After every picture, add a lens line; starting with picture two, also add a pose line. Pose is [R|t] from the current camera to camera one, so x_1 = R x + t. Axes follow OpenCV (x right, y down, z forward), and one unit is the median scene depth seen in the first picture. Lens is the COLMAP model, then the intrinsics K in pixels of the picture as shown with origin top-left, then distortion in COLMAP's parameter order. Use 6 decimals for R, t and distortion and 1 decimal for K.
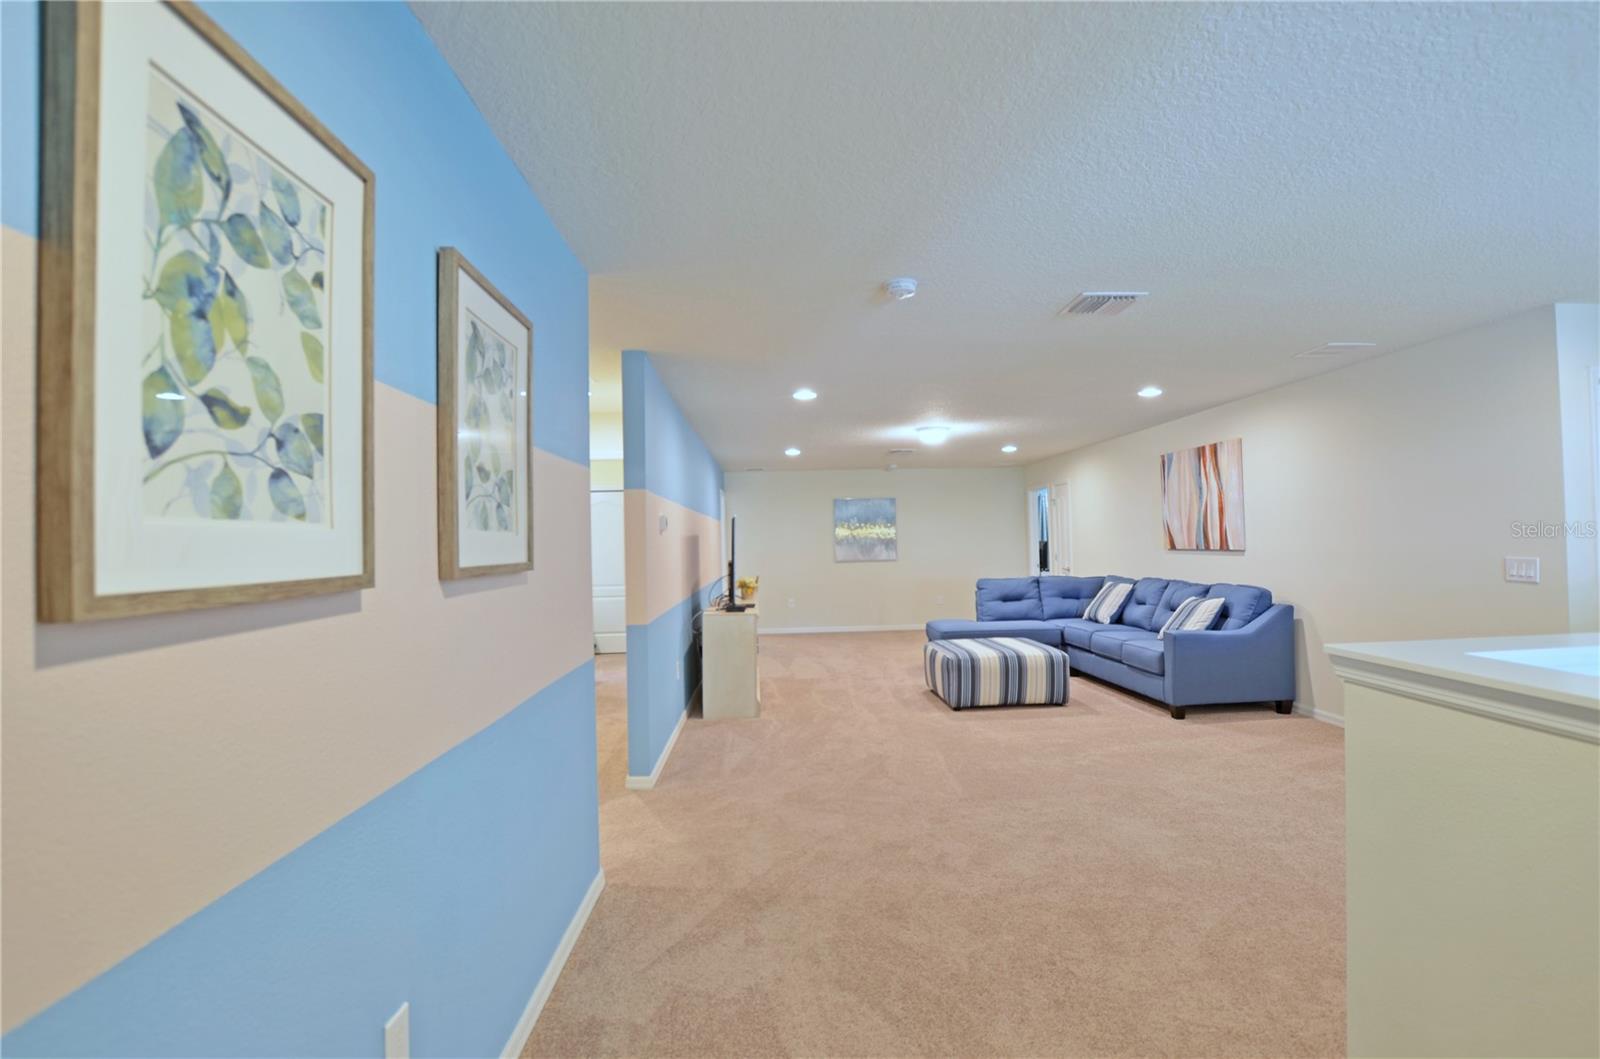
lens RADIAL K [[749.6, 0, 816.7], [0, 749.6, 533.4], [0, 0, 1]] dist [-0.037846, 0.006849]
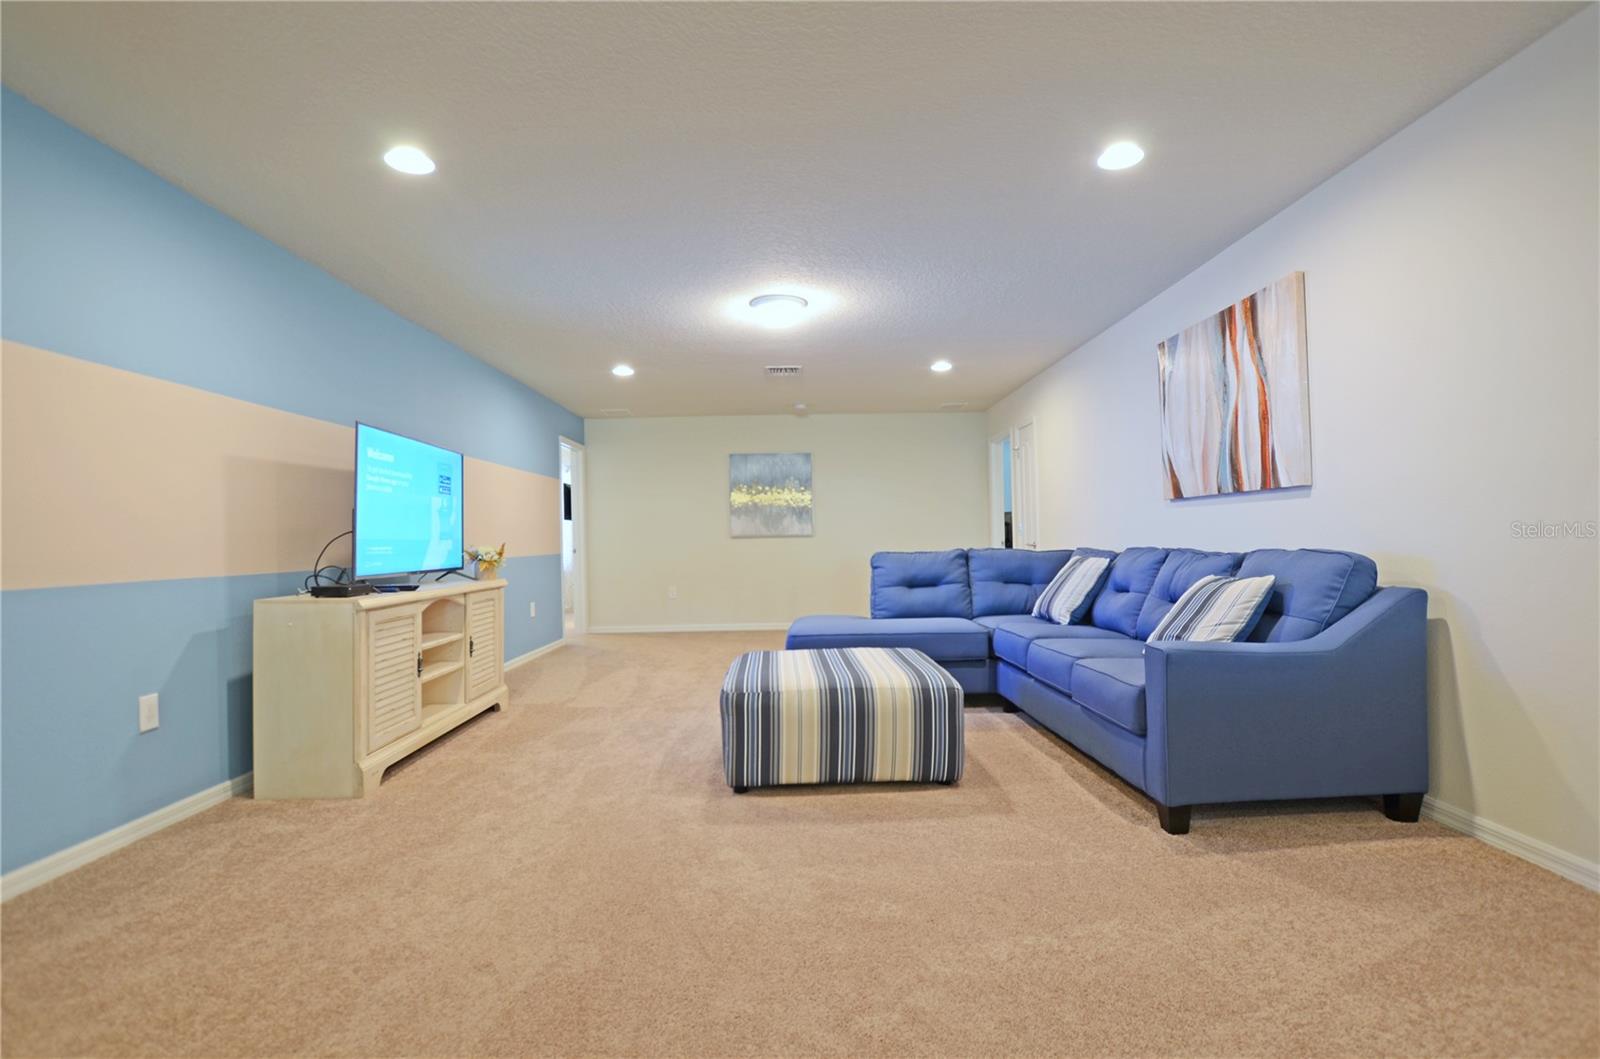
lens RADIAL K [[749.6, 0, 816.7], [0, 749.6, 533.4], [0, 0, 1]] dist [-0.037846, 0.006849]
pose [[0.999654, 0.004101, -0.025998, 0.225768], [-0.003944, 0.999974, 0.006096, 0.050038], [0.026023, -0.005991, 0.999643, 0.436856]]
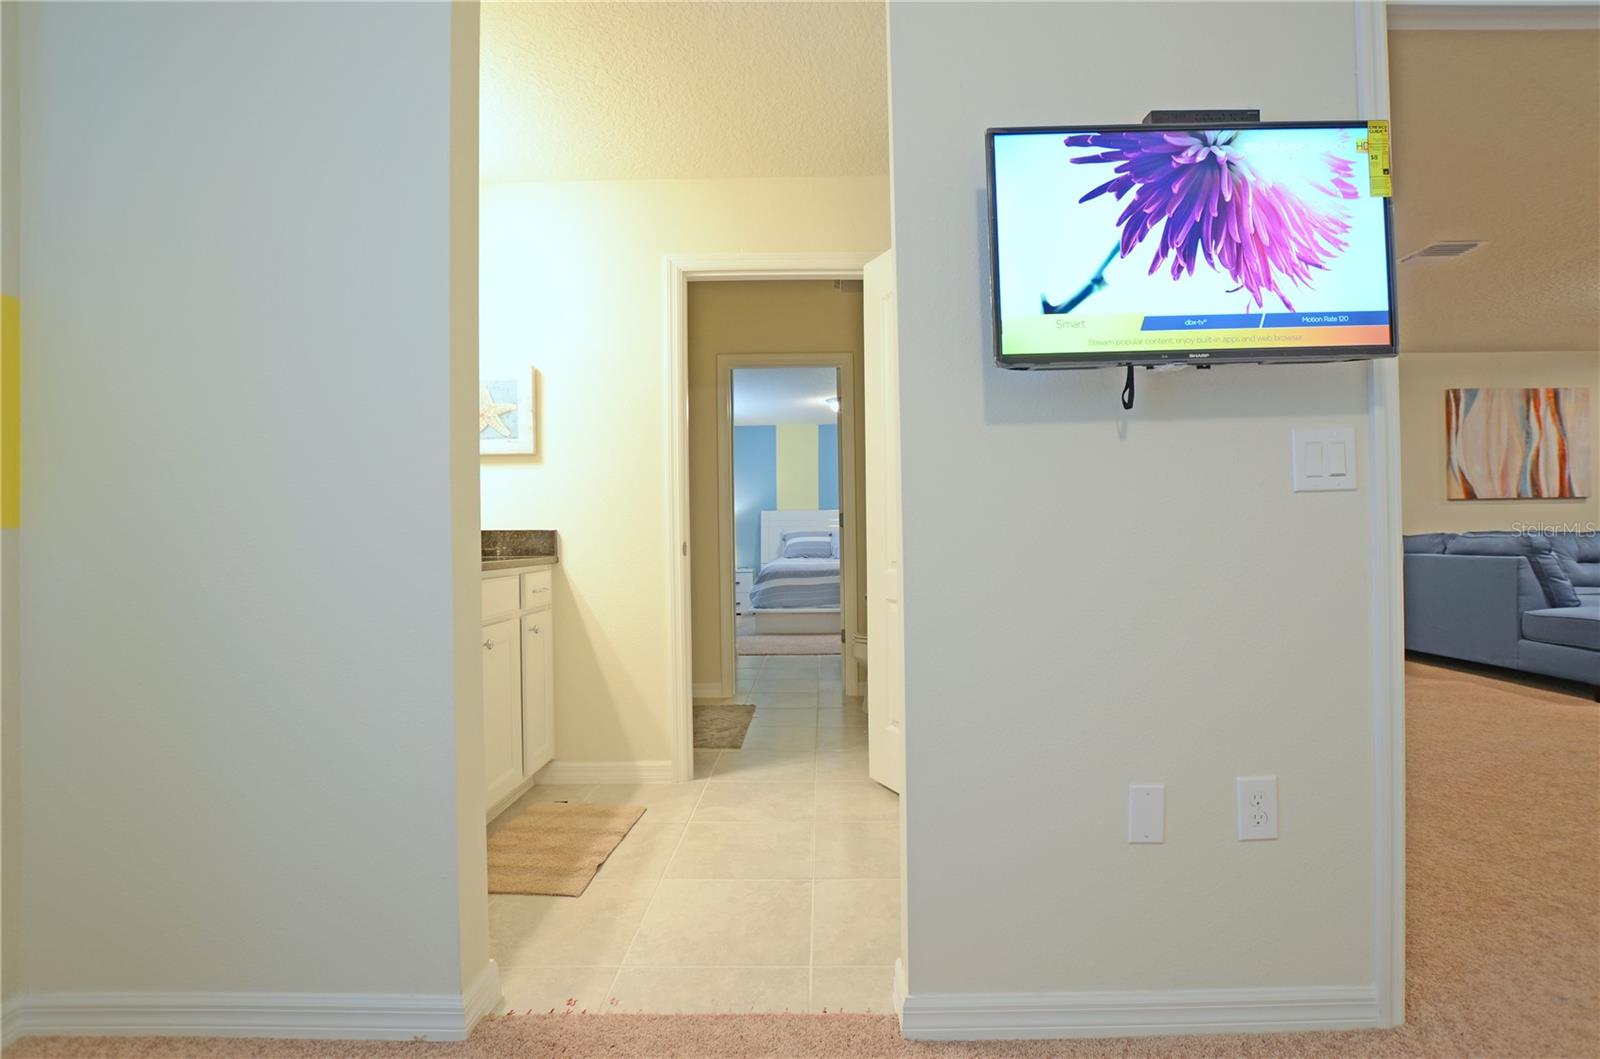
lens RADIAL K [[749.6, 0, 816.7], [0, 749.6, 533.4], [0, 0, 1]] dist [-0.037846, 0.006849]
pose [[0.073818, 0.029830, 0.996826, -0.468122], [0.004366, 0.999533, -0.030235, 0.091213], [-0.997262, 0.006584, 0.073653, 1.846184]]
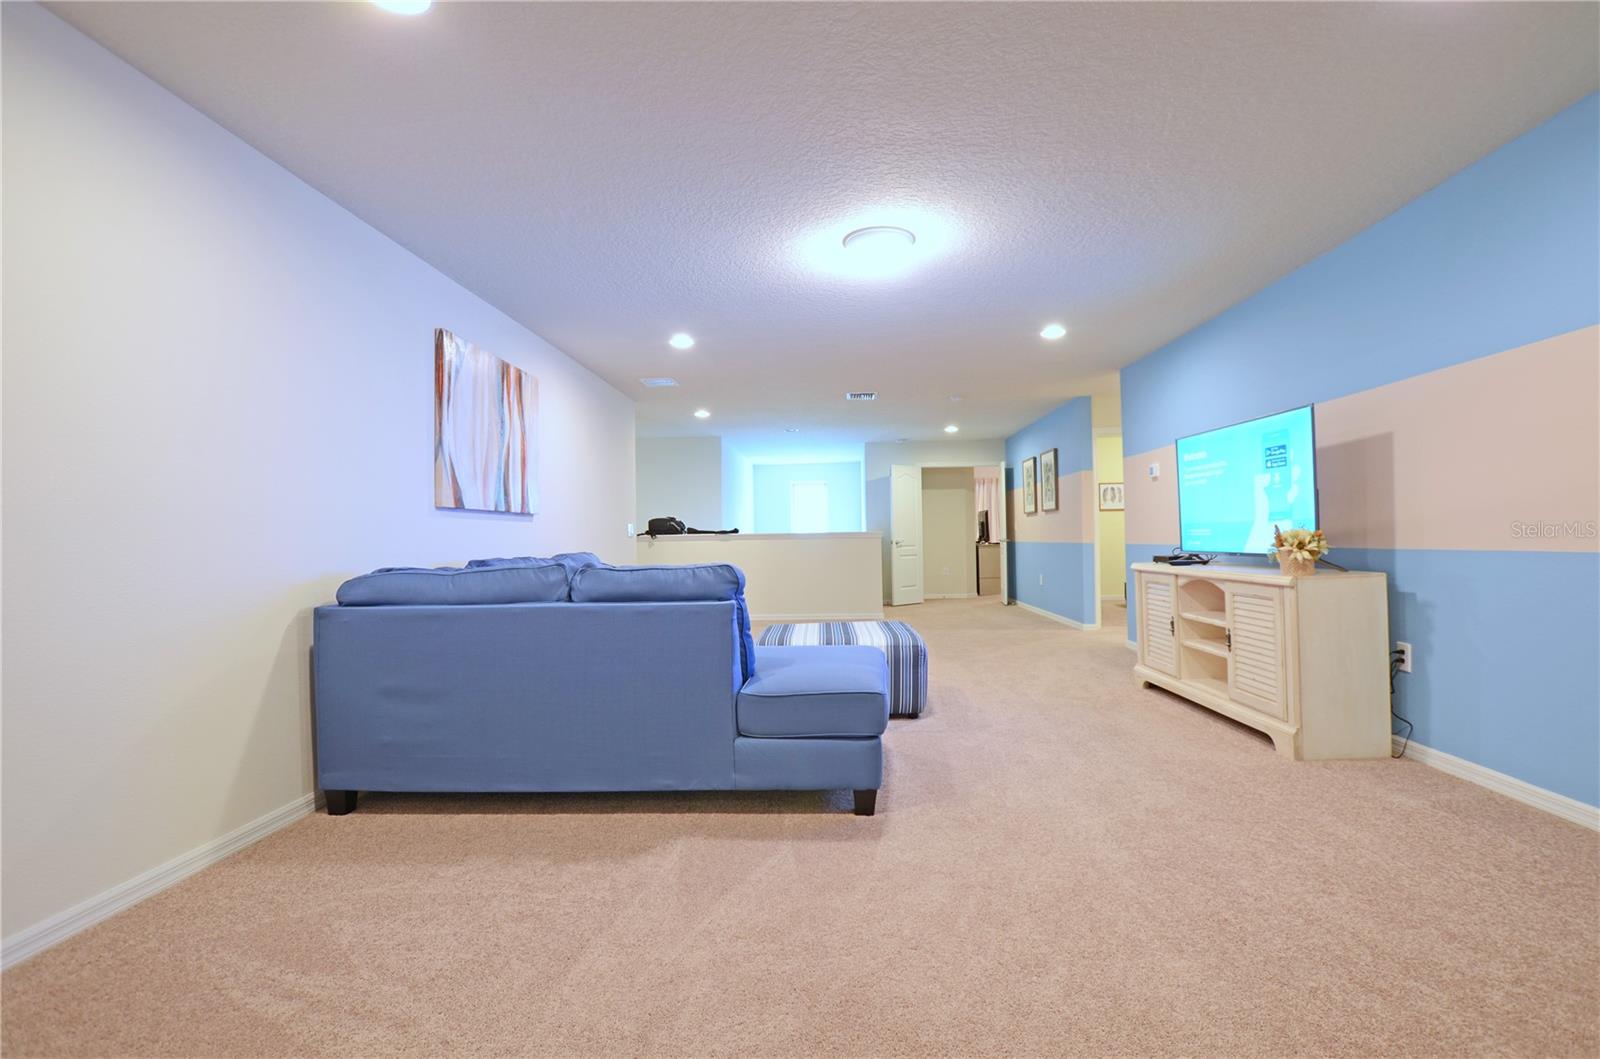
lens RADIAL K [[749.6, 0, 816.7], [0, 749.6, 533.4], [0, 0, 1]] dist [-0.037846, 0.006849]
pose [[-0.995035, 0.043872, 0.089332, 0.178956], [0.042030, 0.998865, -0.022402, 0.068363], [-0.090214, -0.018536, -0.995750, 1.656139]]
